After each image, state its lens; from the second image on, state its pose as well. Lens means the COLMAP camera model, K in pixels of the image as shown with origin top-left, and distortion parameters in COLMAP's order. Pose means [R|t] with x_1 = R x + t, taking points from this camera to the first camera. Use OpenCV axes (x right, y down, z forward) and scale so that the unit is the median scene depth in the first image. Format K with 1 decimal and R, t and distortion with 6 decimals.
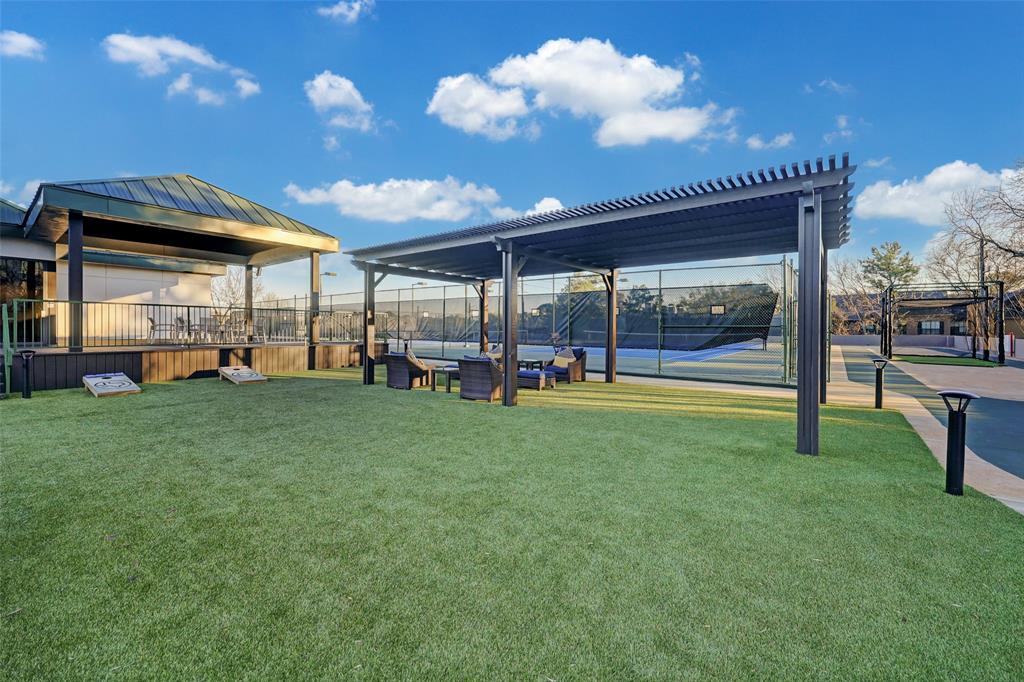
lens RADIAL K [[419.6, 0, 512.8], [0, 419.6, 326.0], [0, 0, 1]] dist [0.001160, 0.001056]
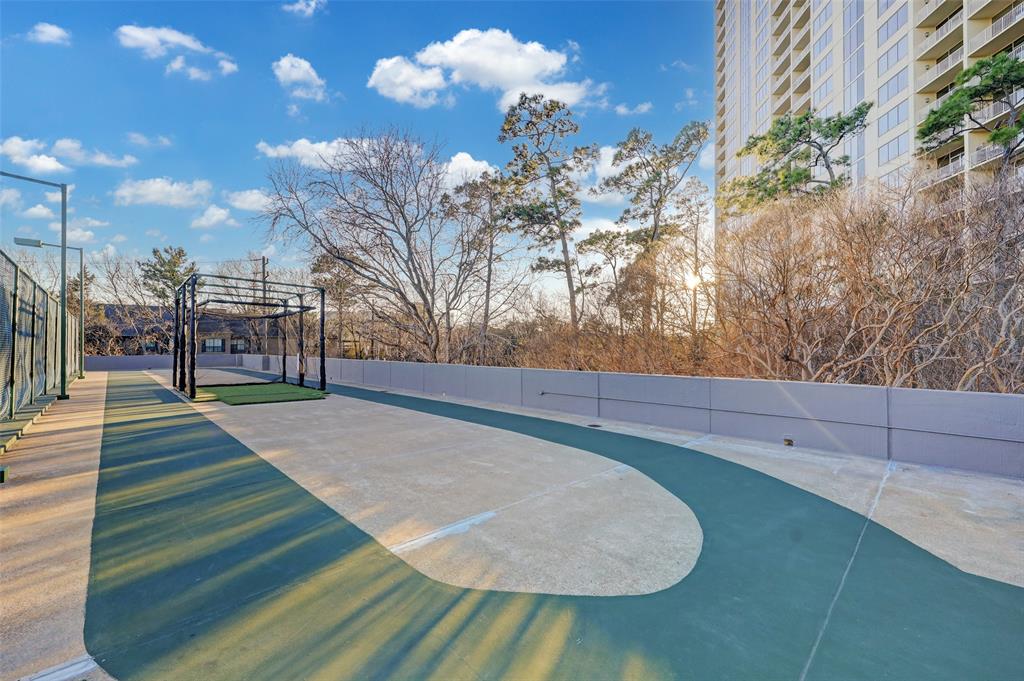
lens RADIAL K [[419.6, 0, 513.9], [0, 419.6, 340.0], [0, 0, 1]] dist [0.001160, 0.001056]
pose [[0.148195, 0.011199, 0.988895, 0.146914], [-0.001487, 0.999937, -0.011101, 0.001183], [-0.988957, 0.000174, 0.148202, 0.180158]]
